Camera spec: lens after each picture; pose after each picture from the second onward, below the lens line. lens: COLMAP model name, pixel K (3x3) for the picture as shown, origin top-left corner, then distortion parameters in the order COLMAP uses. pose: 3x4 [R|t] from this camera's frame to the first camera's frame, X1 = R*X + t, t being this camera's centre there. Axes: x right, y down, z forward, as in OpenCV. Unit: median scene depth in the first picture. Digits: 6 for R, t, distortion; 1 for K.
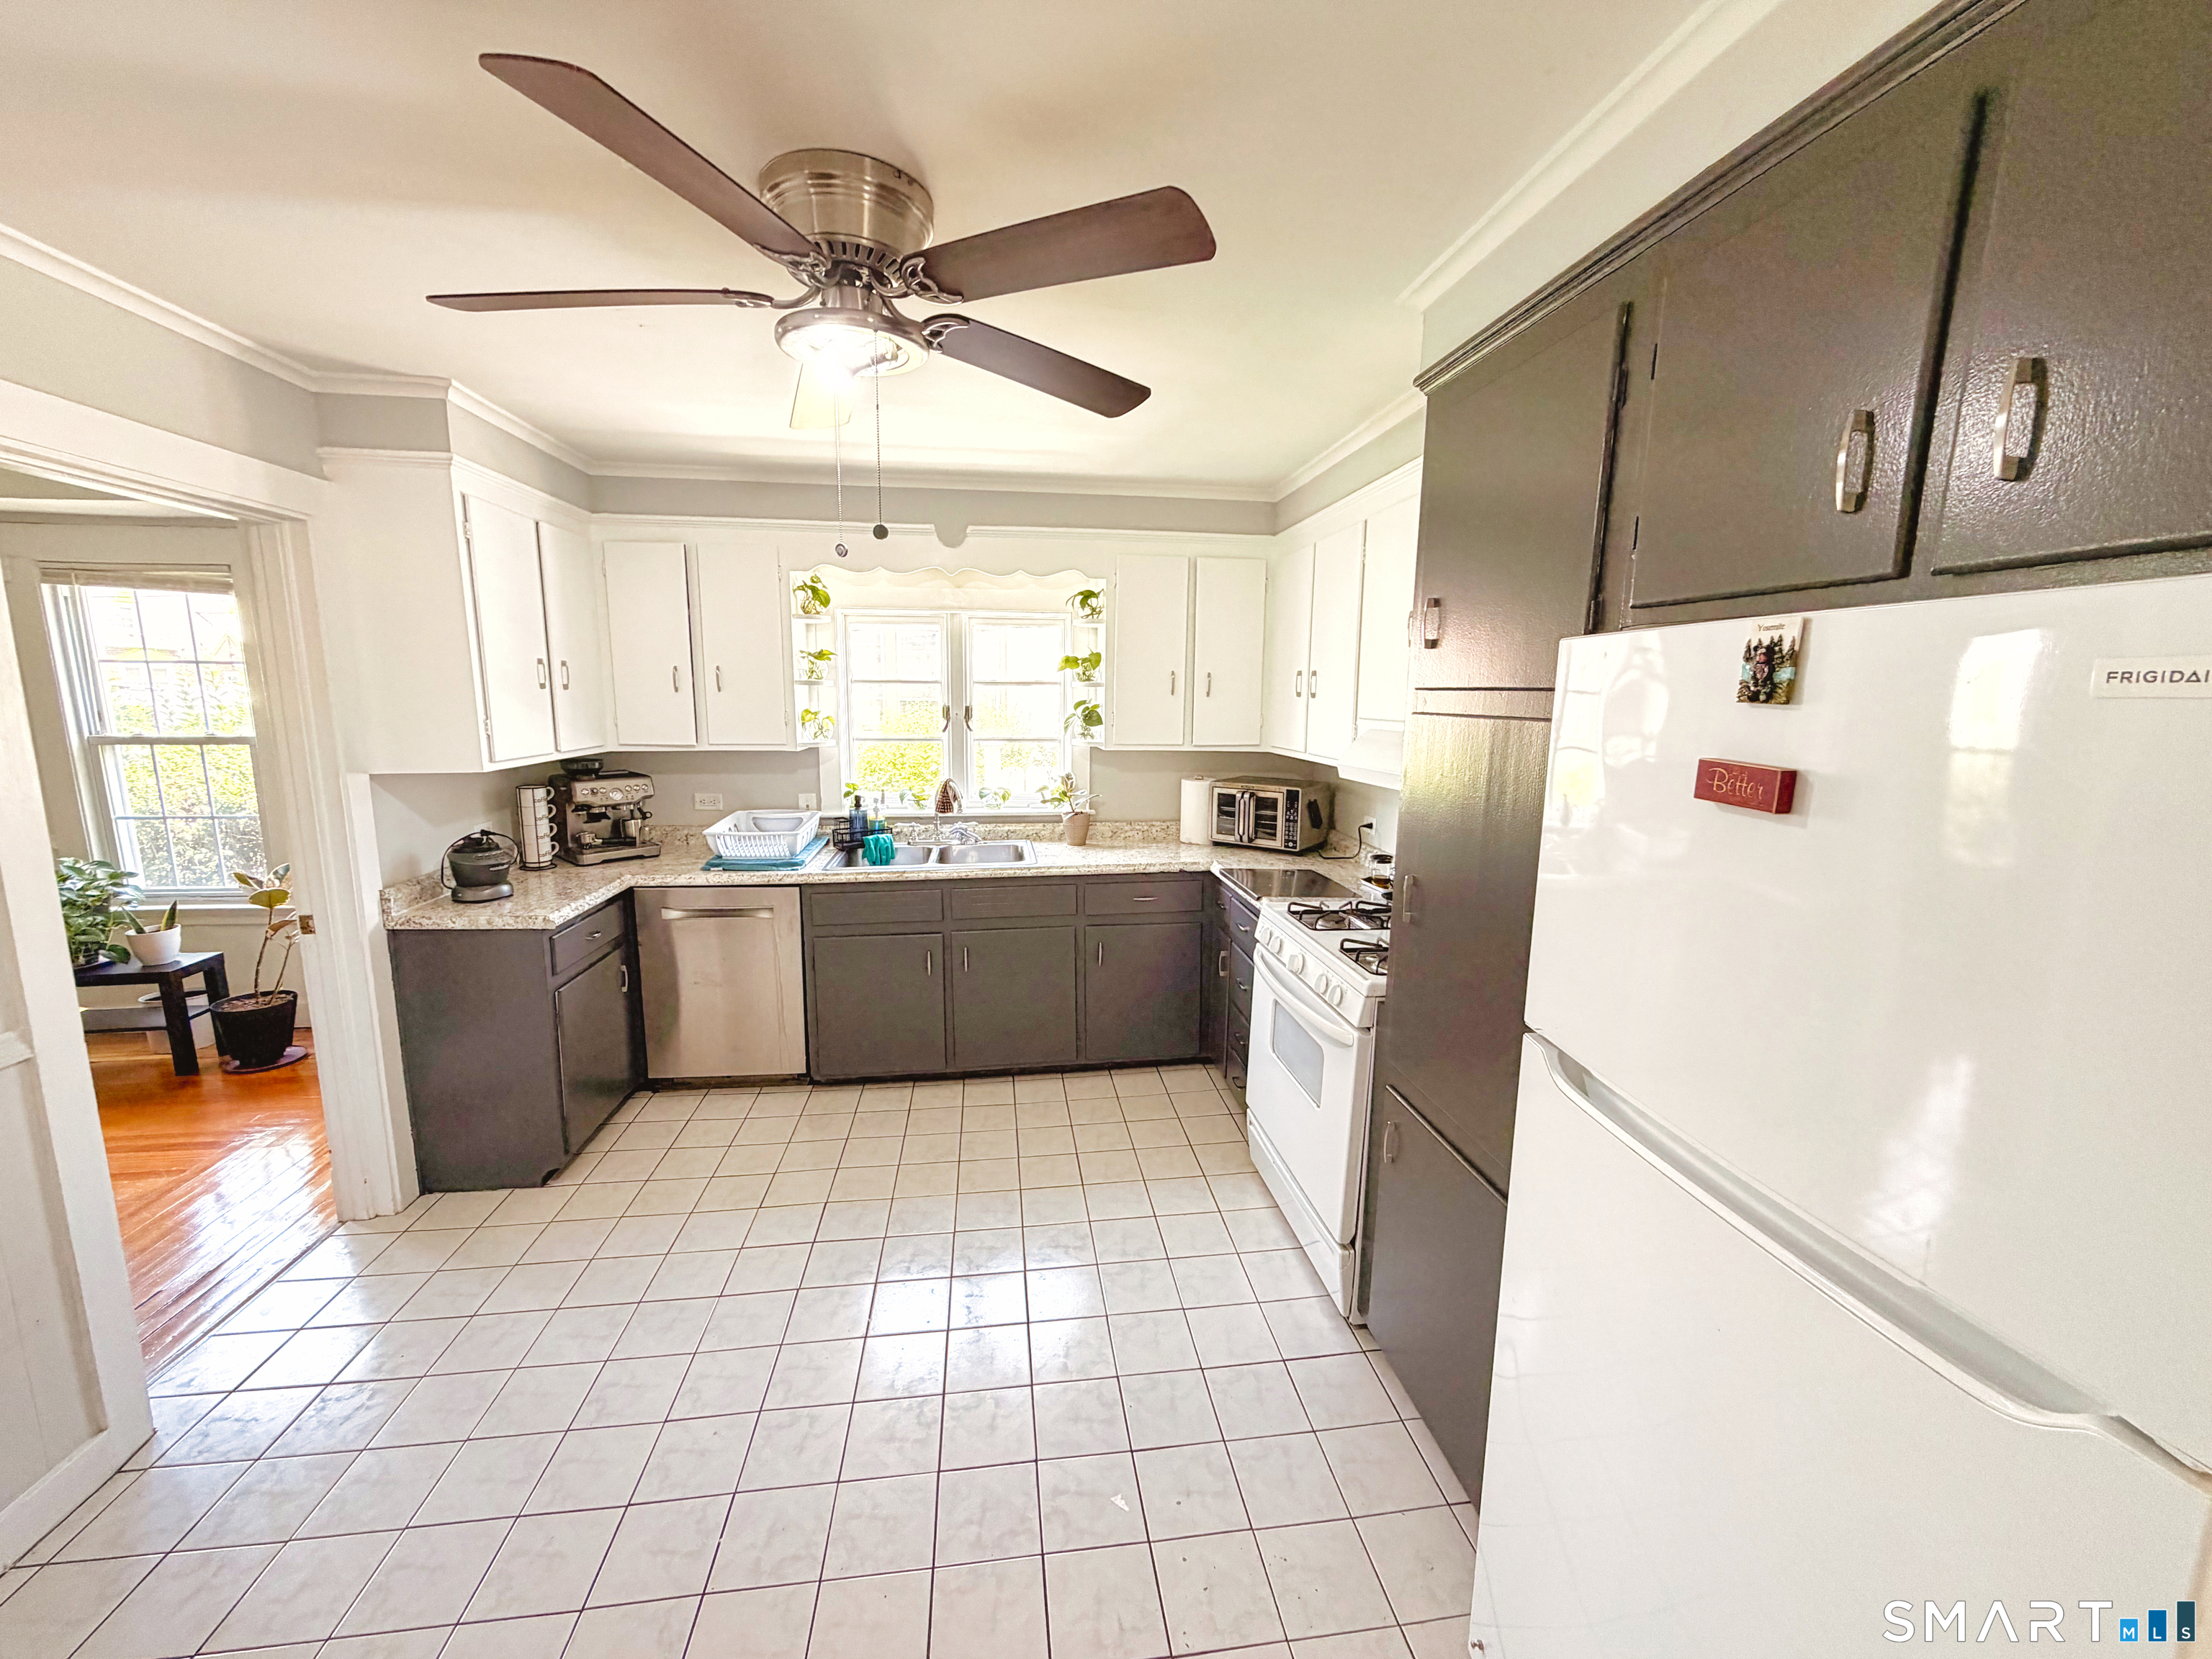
lens RADIAL K [[876.0, 0, 1106.0], [0, 876.0, 829.5], [0, 0, 1]] dist [-0.002833, 0.000389]
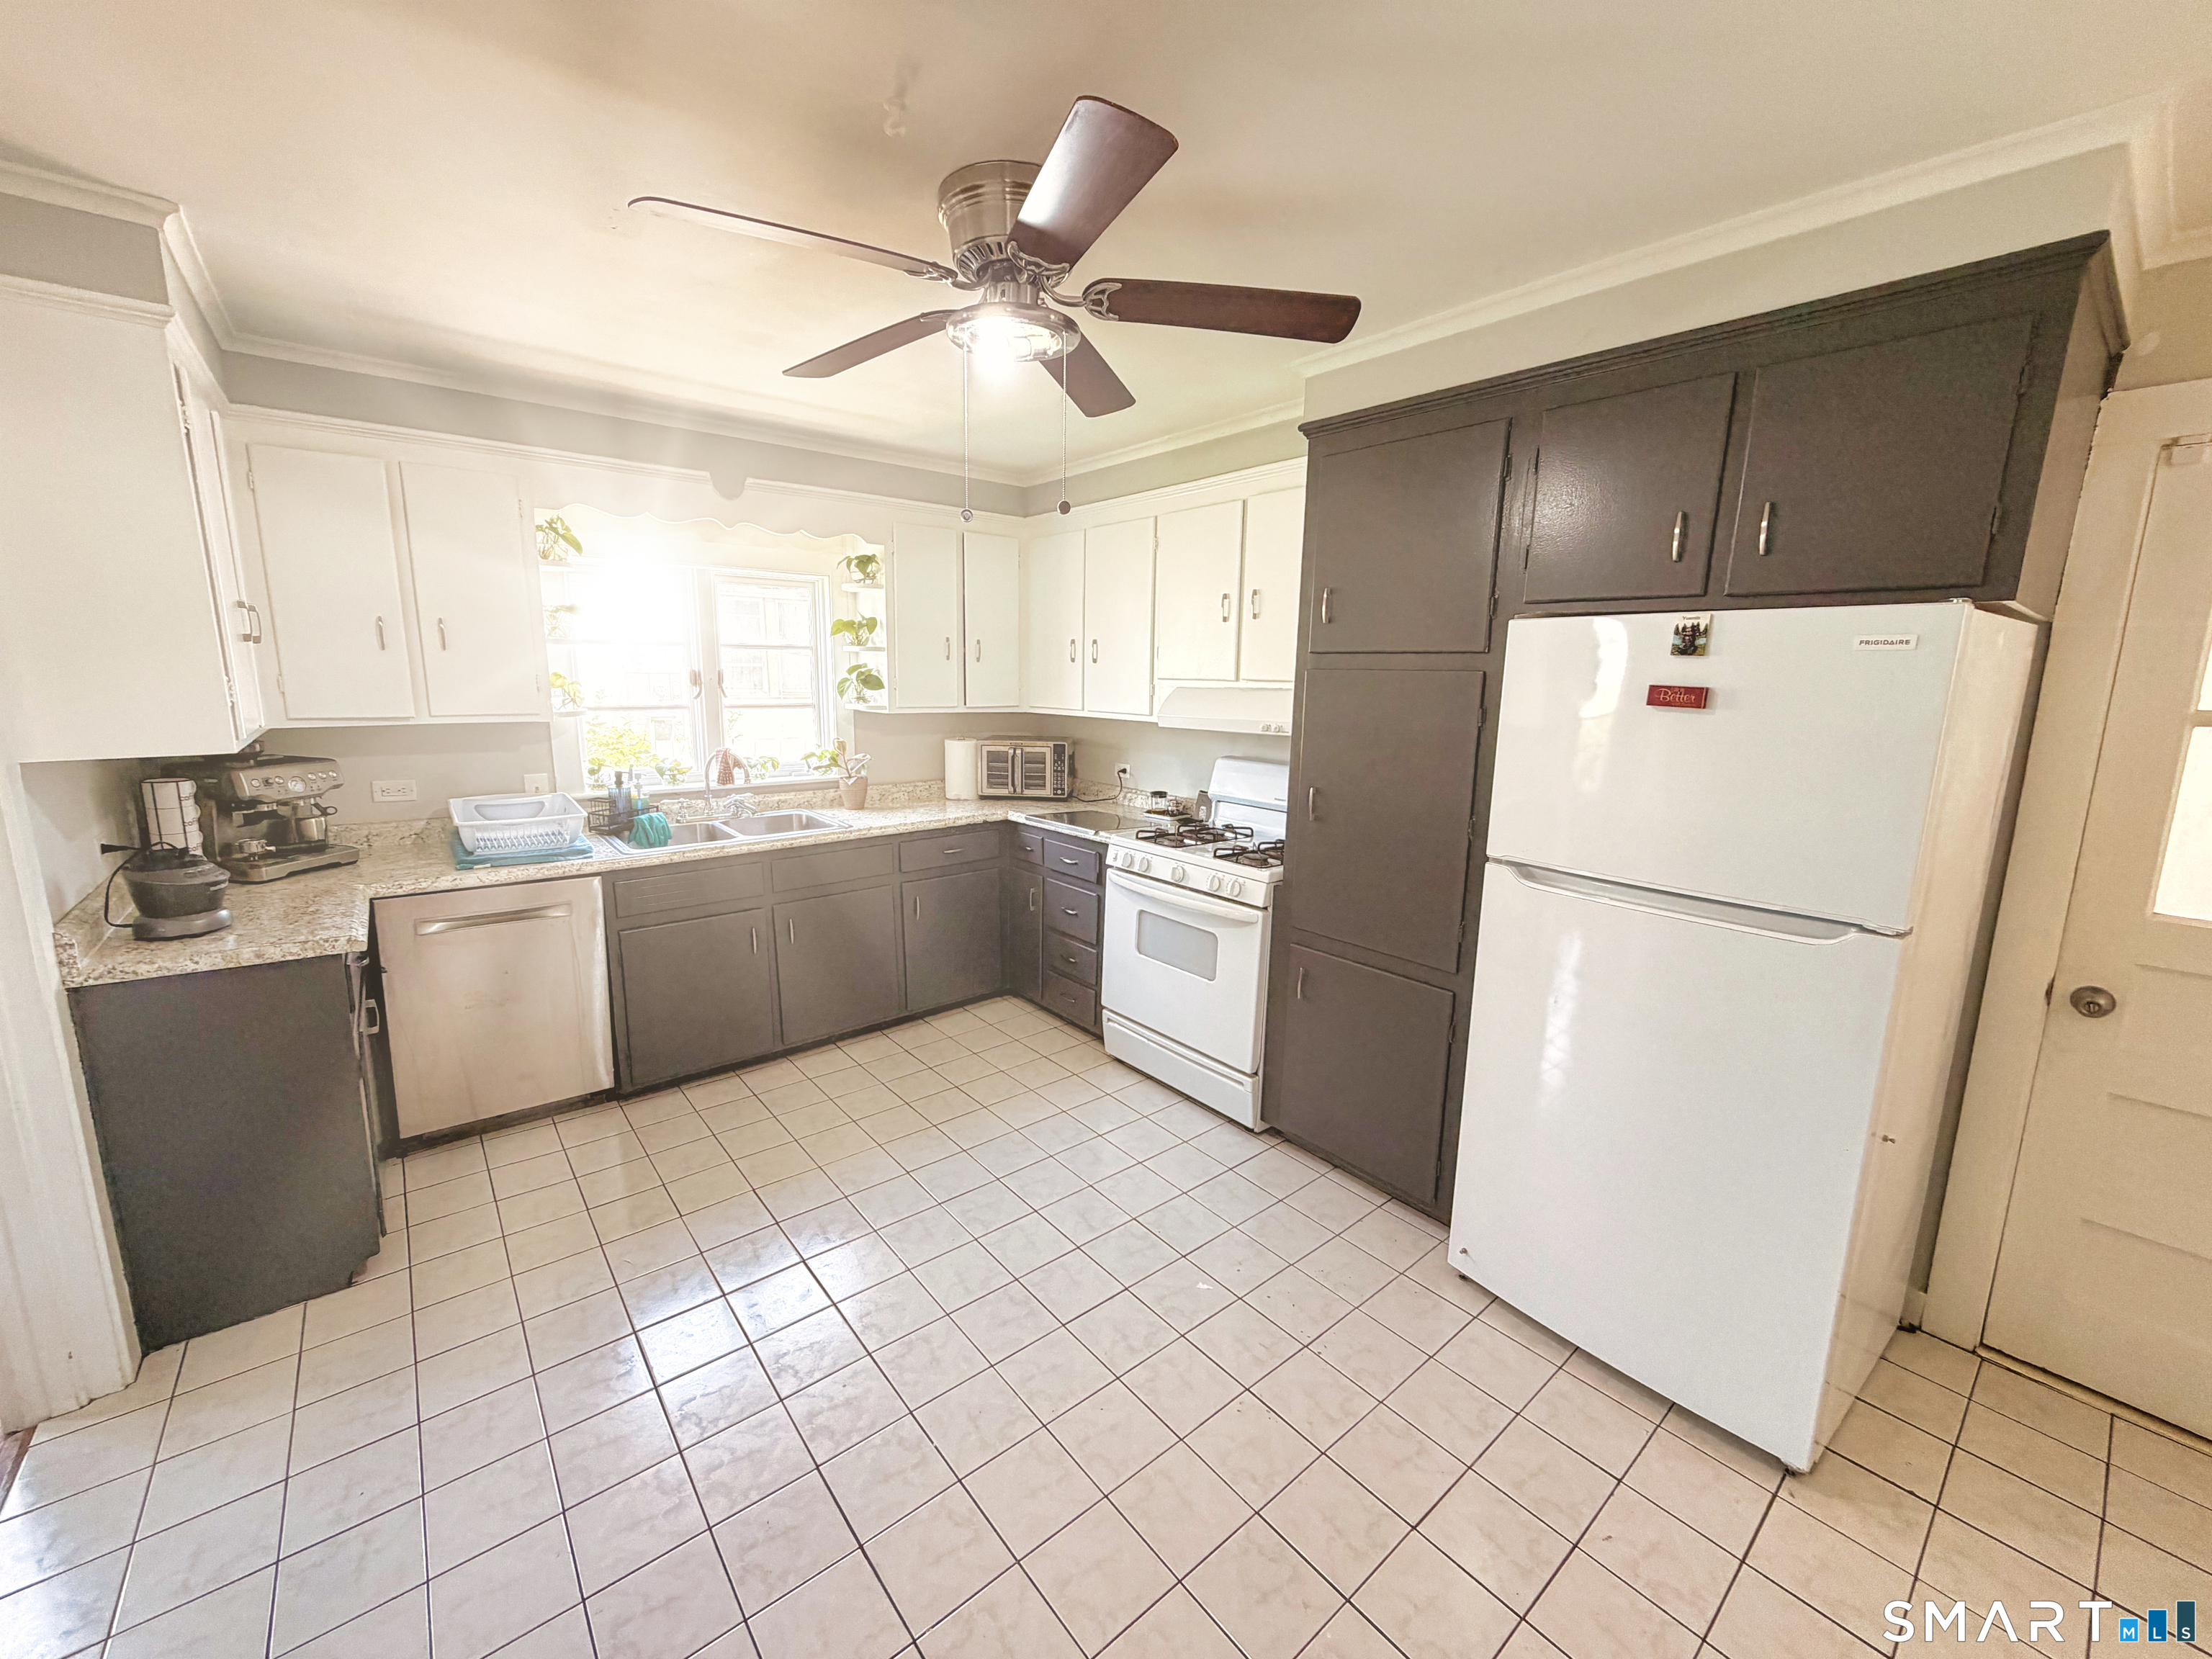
lens RADIAL K [[876.0, 0, 1106.0], [0, 876.0, 829.5], [0, 0, 1]] dist [-0.002833, 0.000389]
pose [[0.848596, -0.091343, 0.521096, -0.353326], [0.075963, 0.995813, 0.050851, 0.012664], [-0.523559, -0.003567, 0.851982, -0.008329]]
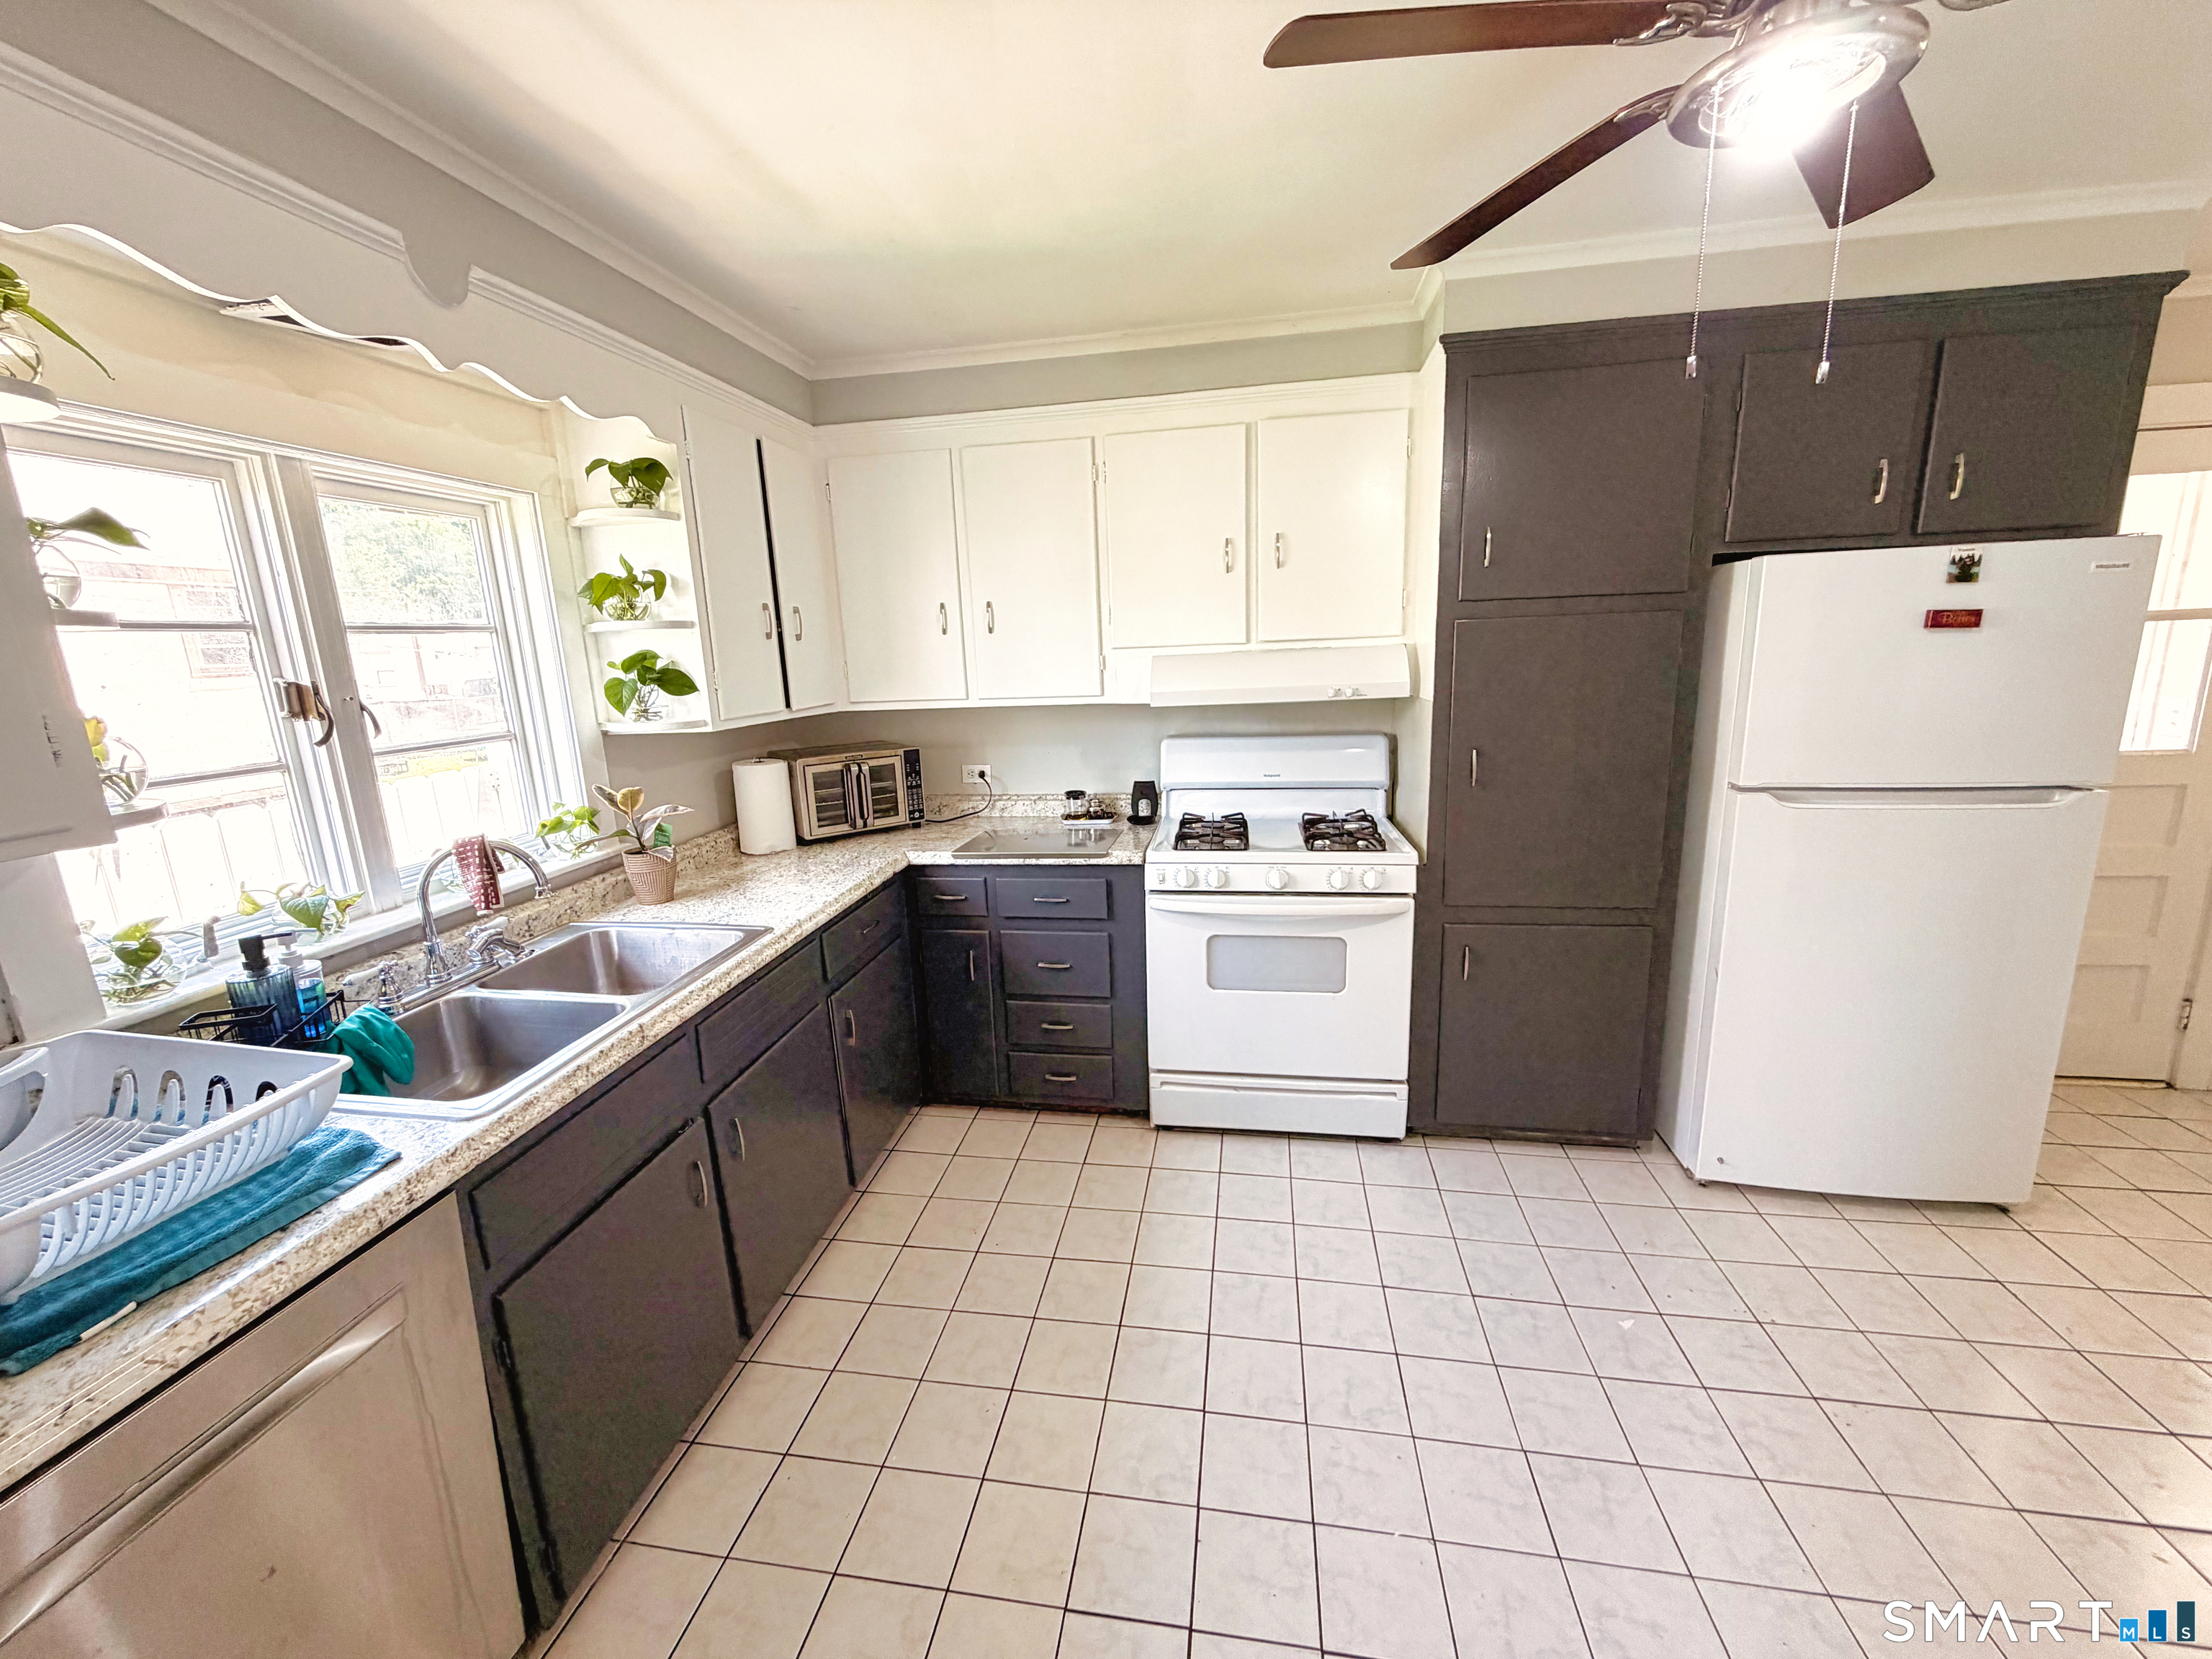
lens RADIAL K [[876.0, 0, 1106.0], [0, 876.0, 829.5], [0, 0, 1]] dist [-0.002833, 0.000389]
pose [[0.297377, -0.220963, 0.928839, -0.537958], [0.191095, 0.966940, 0.168846, -0.079945], [-0.935441, 0.127285, 0.329771, 0.580791]]
